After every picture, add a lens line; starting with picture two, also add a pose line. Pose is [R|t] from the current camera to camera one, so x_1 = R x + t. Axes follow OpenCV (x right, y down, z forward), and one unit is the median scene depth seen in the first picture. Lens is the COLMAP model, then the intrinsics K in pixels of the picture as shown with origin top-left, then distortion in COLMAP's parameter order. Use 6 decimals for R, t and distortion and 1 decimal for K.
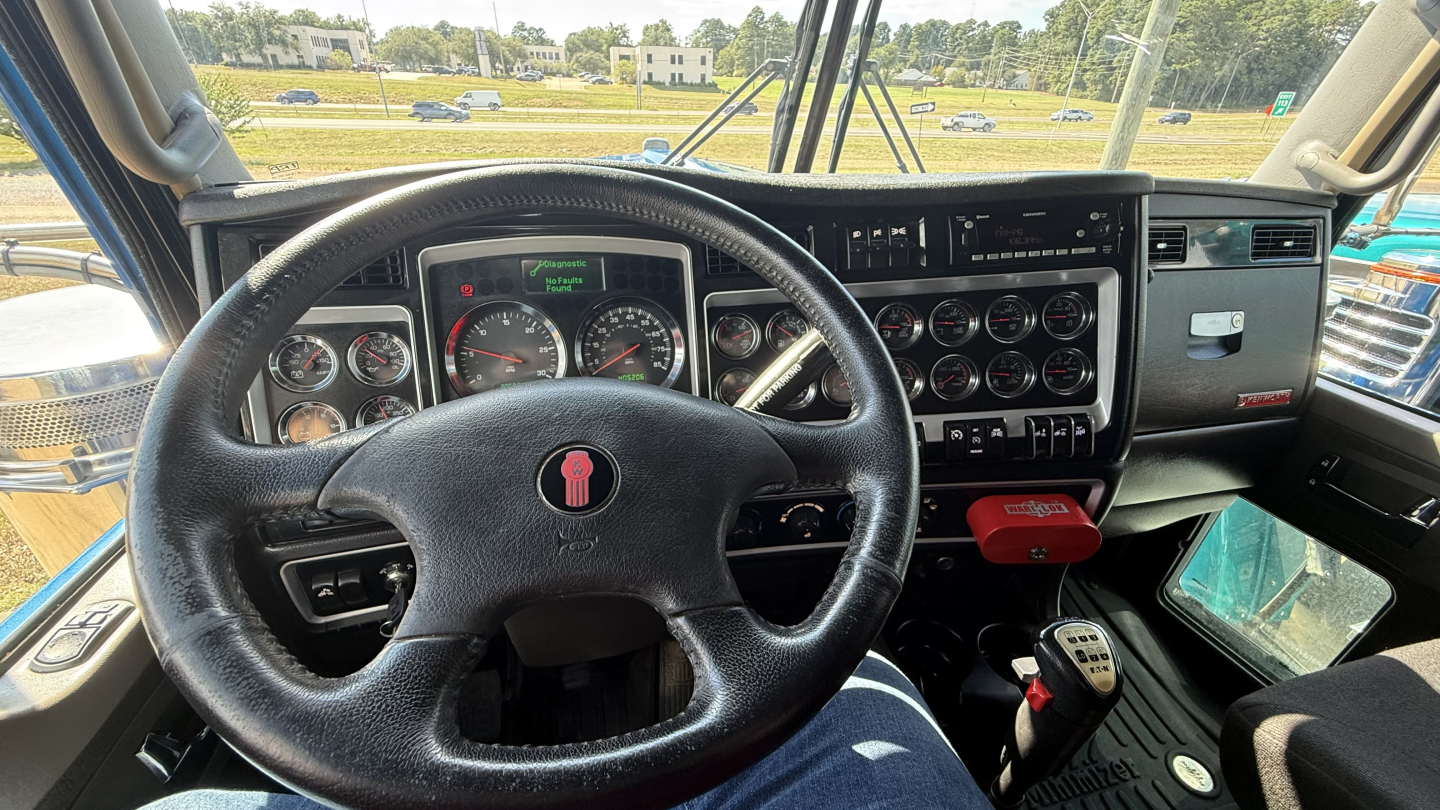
lens RADIAL K [[575.6, 0, 718.4], [0, 575.6, 402.2], [0, 0, 1]] dist [0.001174, -0.000398]
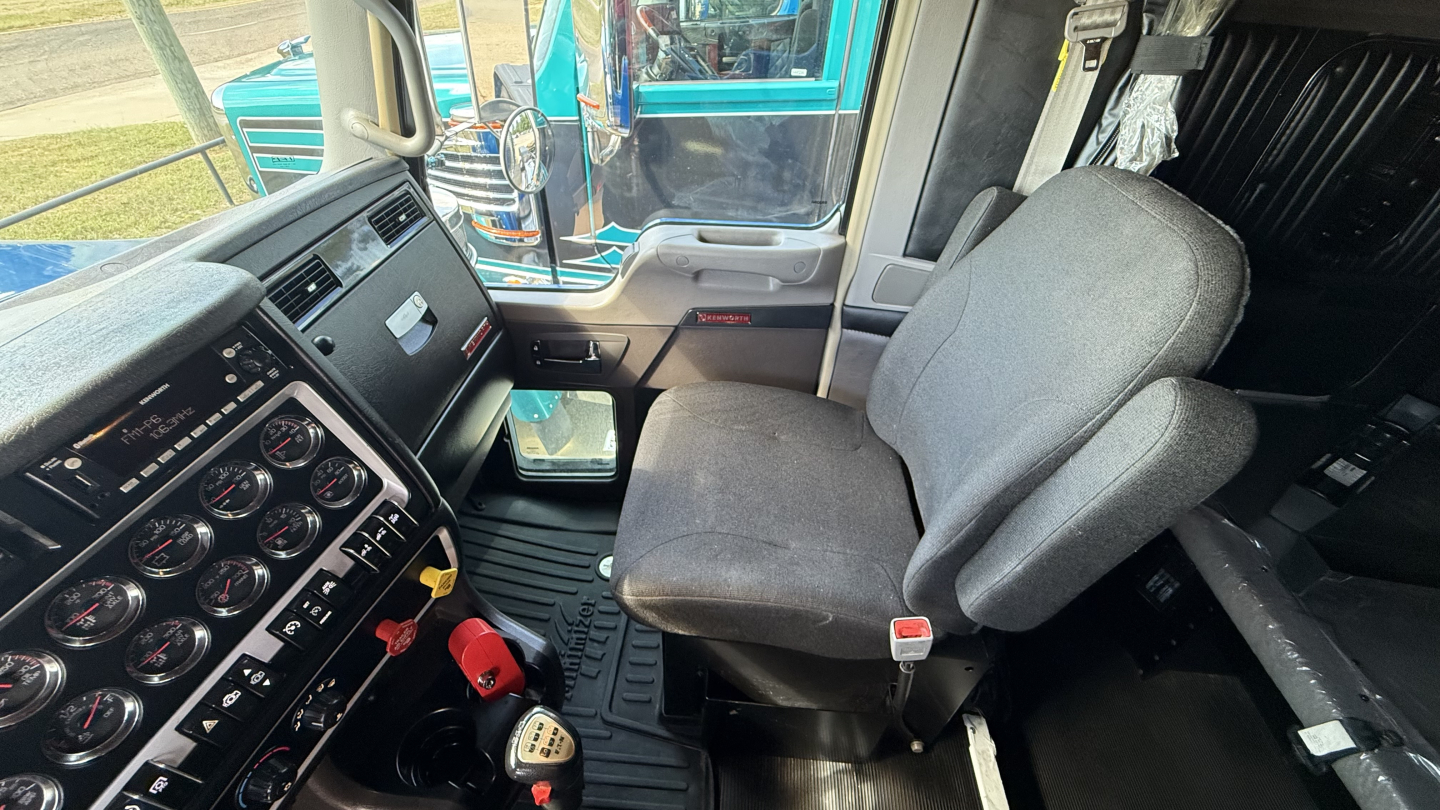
lens RADIAL K [[575.6, 0, 718.4], [0, 575.6, 402.2], [0, 0, 1]] dist [0.001174, -0.000398]
pose [[0.316089, -0.627739, 0.711359, 0.215309], [0.434497, 0.762330, 0.479651, -0.332630], [-0.843386, 0.157471, 0.513715, -0.024299]]
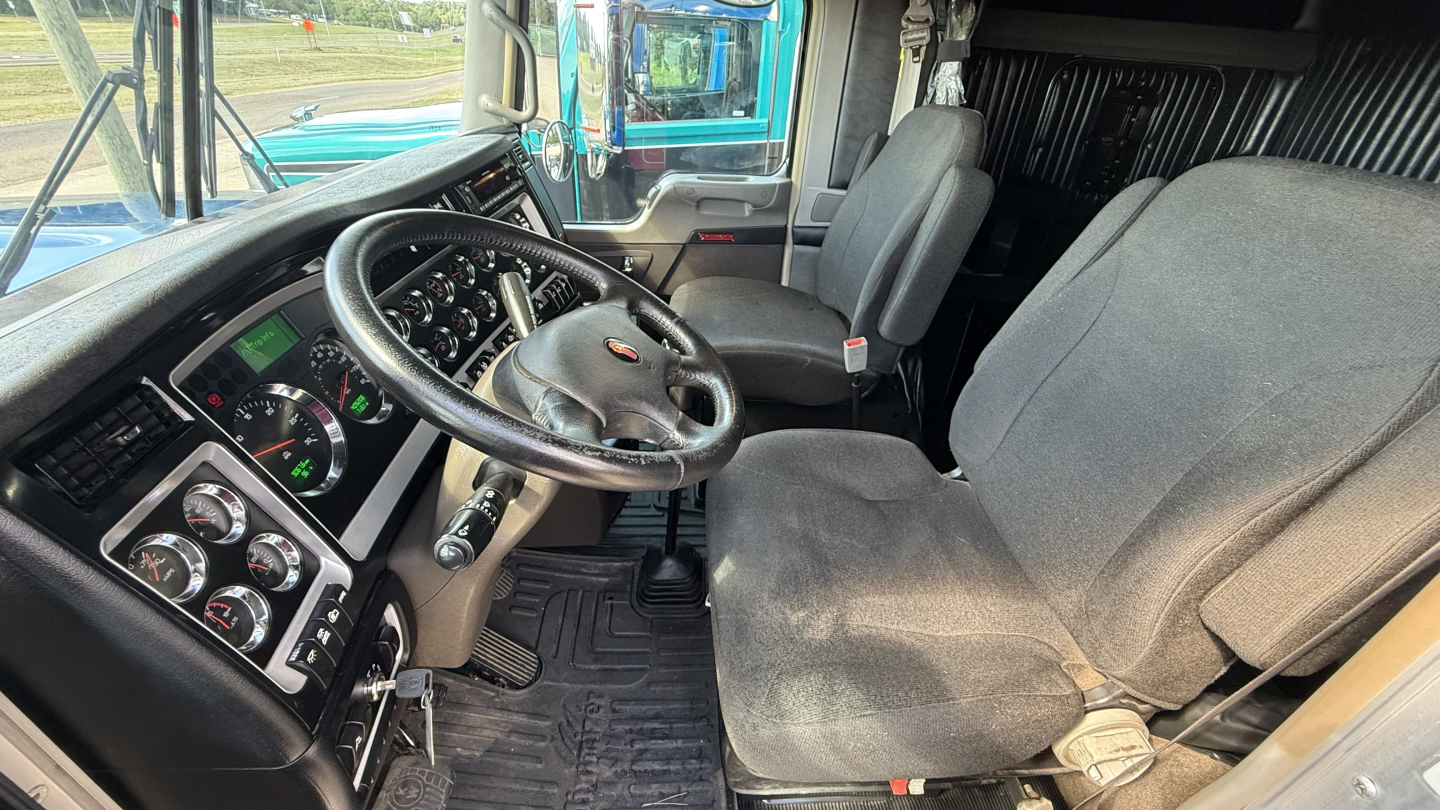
lens RADIAL K [[575.6, 0, 718.4], [0, 575.6, 402.2], [0, 0, 1]] dist [0.001174, -0.000398]
pose [[0.192421, -0.548604, 0.813639, -0.898576], [0.446437, 0.787301, 0.425265, -0.199815], [-0.873881, 0.281409, 0.396410, -0.015837]]
